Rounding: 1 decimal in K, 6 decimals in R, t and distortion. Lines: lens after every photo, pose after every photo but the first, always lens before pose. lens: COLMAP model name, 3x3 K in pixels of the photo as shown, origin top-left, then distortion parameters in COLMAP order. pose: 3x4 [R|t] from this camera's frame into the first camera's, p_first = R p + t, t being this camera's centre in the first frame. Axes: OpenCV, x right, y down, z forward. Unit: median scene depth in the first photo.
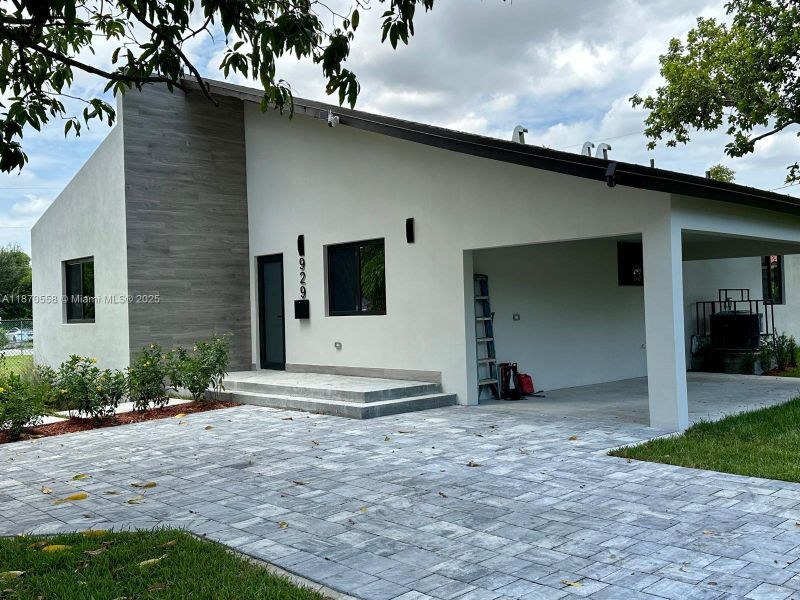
lens RADIAL K [[768.0, 0, 408.3], [0, 768.0, 302.7], [0, 0, 1]] dist [0.075360, 0.000000]
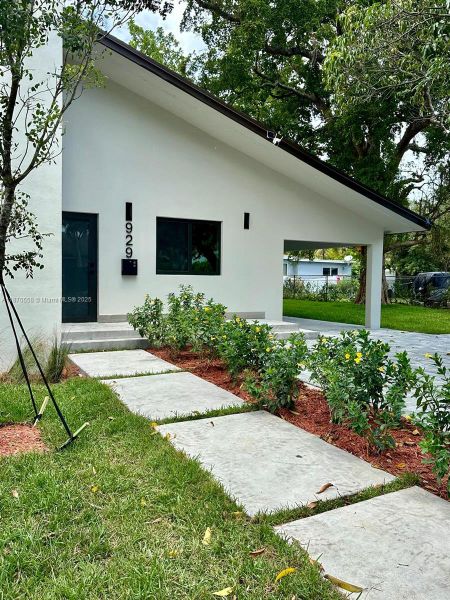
lens RADIAL K [[534.2, 0, 227.2], [0, 534.2, 299.7], [0, 0, 1]] dist [0.094797, -0.117550]
pose [[0.259265, -0.006034, 0.965787, -0.892778], [-0.029638, 0.999460, 0.014201, 0.041944], [-0.965351, -0.032306, 0.258946, 0.650521]]
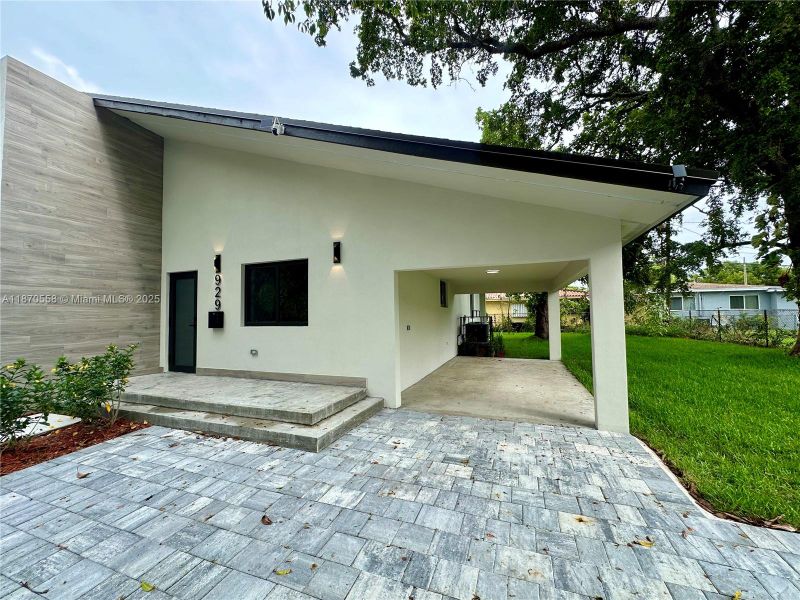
lens RADIAL K [[318.1, 0, 401.9], [0, 318.1, 300.4], [0, 0, 1]] dist [-0.009604, 0.001414]
pose [[0.897134, 0.035531, 0.440327, -0.100320], [-0.015126, 0.998646, -0.049765, -0.000739], [-0.441499, 0.037986, 0.896457, 0.461724]]
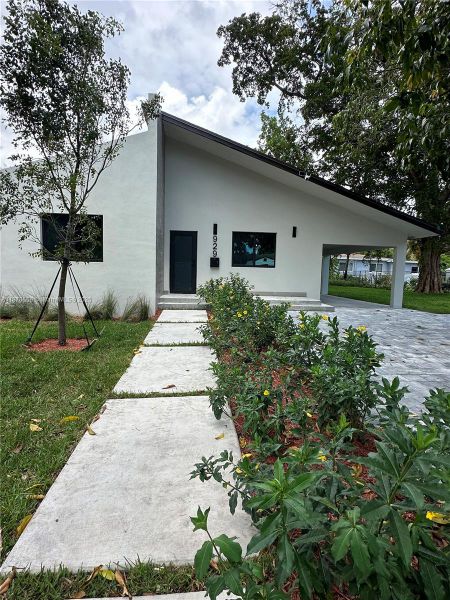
lens RADIAL K [[326.0, 0, 215.5], [0, 326.0, 299.4], [0, 0, 1]] dist [0.035789, 0.001507]
pose [[0.621681, -0.020819, 0.782994, -0.801202], [-0.051877, 0.996357, 0.067682, 0.047584], [-0.781551, -0.082696, 0.618336, 0.476783]]
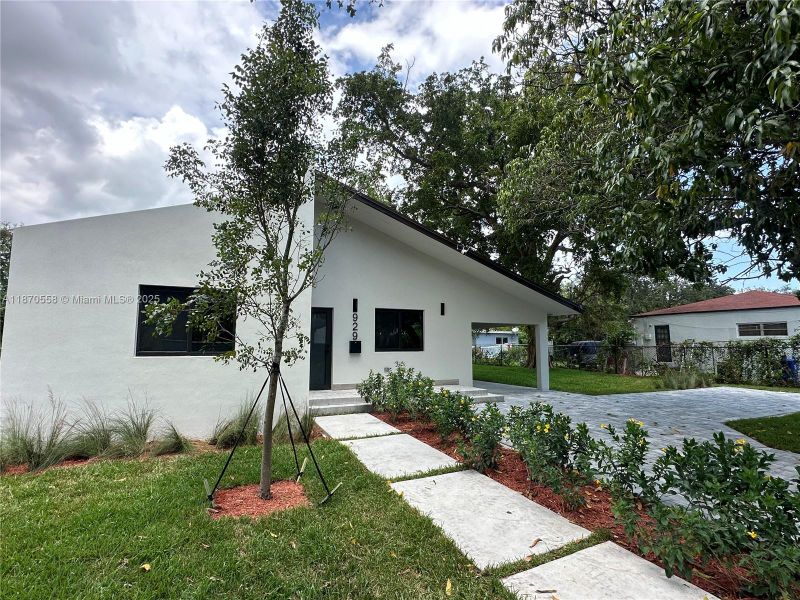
lens RADIAL K [[413.8, 0, 396.1], [0, 413.8, 302.4], [0, 0, 1]] dist [0.000763, 0.002758]
pose [[0.310755, 0.124316, 0.942325, -0.910872], [-0.017126, 0.991981, -0.125219, 0.022399], [-0.950336, 0.022774, 0.310393, 0.669895]]
